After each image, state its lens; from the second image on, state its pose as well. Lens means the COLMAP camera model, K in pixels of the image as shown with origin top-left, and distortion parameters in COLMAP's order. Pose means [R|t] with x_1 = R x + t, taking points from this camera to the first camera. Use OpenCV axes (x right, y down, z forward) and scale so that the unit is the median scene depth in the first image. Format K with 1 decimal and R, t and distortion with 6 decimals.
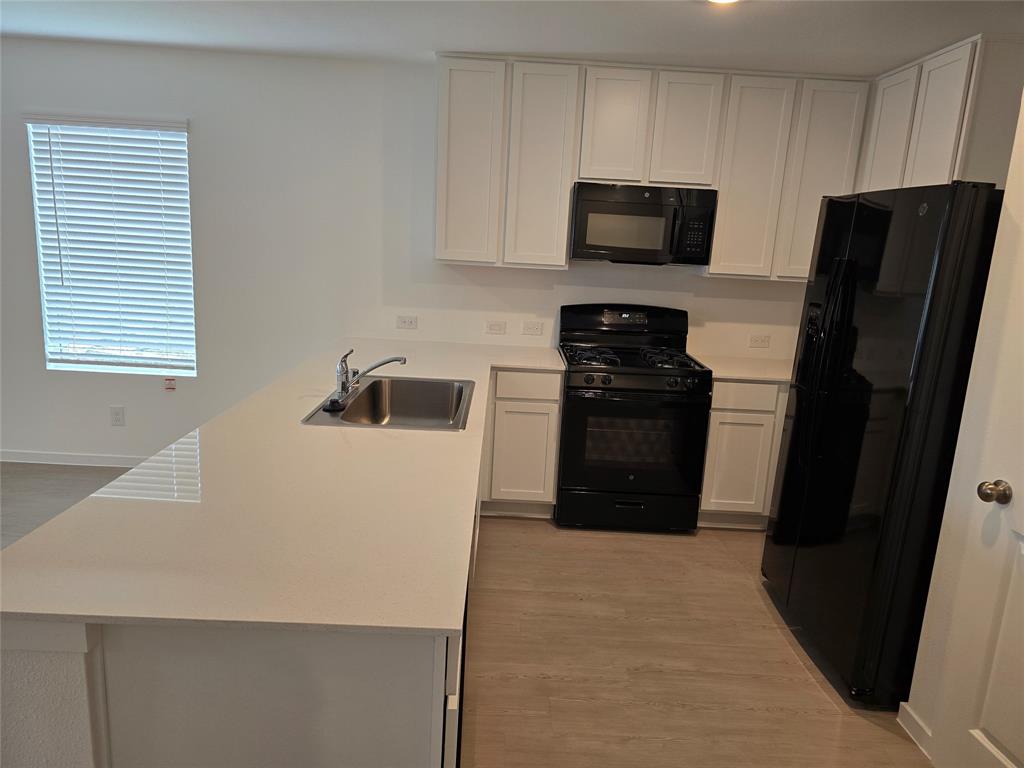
lens RADIAL K [[683.4, 0, 513.5], [0, 683.4, 378.8], [0, 0, 1]] dist [0.045362, -0.023104]
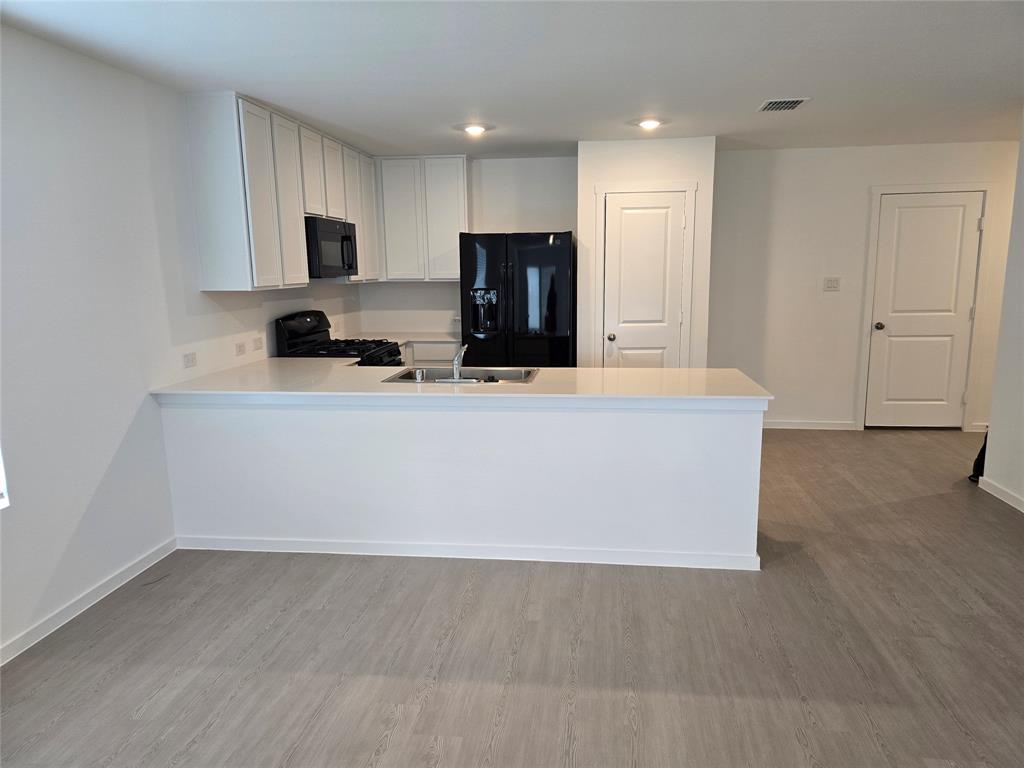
lens RADIAL K [[683.4, 0, 514.7], [0, 683.4, 386.8], [0, 0, 1]] dist [0.045362, -0.023104]
pose [[0.140073, -0.226427, 0.963904, -1.136216], [0.221385, 0.956018, 0.192403, -0.146963], [-0.965074, 0.186444, 0.184040, 0.463303]]
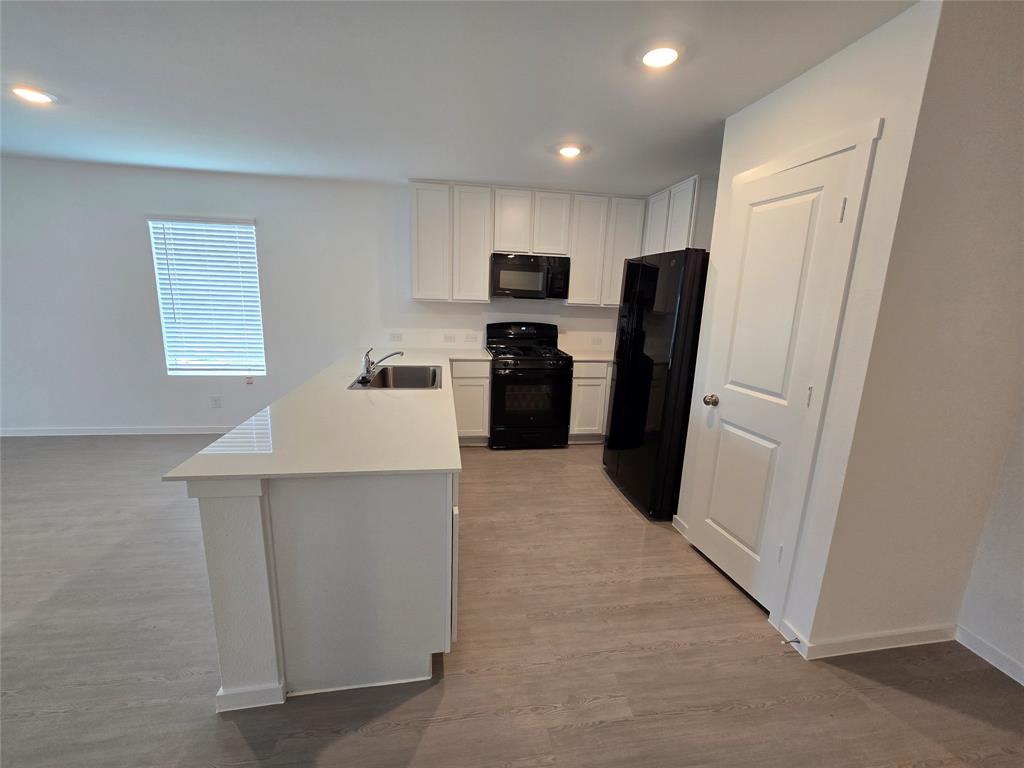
lens RADIAL K [[413.1, 0, 506.9], [0, 413.1, 380.3], [0, 0, 1]] dist [0.004338, 0.000107]
pose [[0.990045, -0.048317, 0.132196, -0.028673], [0.047703, 0.998831, 0.007809, 0.034346], [-0.132419, -0.001425, 0.991193, -0.061096]]
